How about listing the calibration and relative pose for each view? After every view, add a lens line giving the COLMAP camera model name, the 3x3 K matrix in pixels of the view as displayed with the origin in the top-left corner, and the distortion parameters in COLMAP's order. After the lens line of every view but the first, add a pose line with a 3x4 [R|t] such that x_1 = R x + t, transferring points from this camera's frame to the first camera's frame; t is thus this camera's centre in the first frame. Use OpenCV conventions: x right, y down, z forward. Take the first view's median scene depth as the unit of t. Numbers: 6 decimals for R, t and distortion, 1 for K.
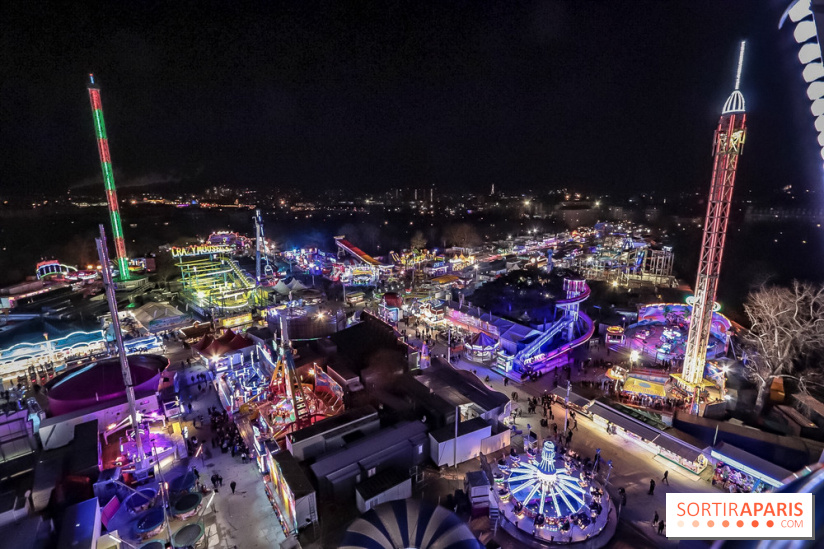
lens RADIAL K [[377.3, 0, 412.0], [0, 377.3, 274.5], [0, 0, 1]] dist [0.000137, -0.000869]
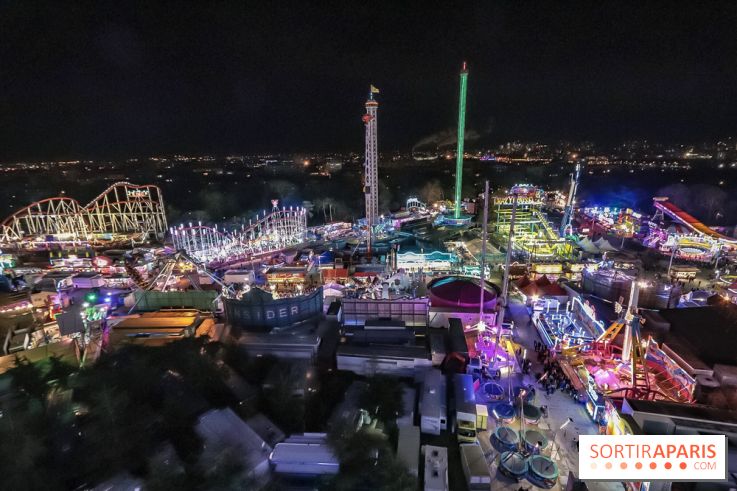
lens RADIAL K [[337.5, 0, 368.5], [0, 337.5, 245.5], [0, 0, 1]] dist [0.000137, -0.000869]
pose [[0.666165, 0.185286, -0.722422, -0.109919], [-0.133780, 0.982624, 0.128661, -0.002291], [0.733708, 0.010937, 0.679377, -0.067078]]
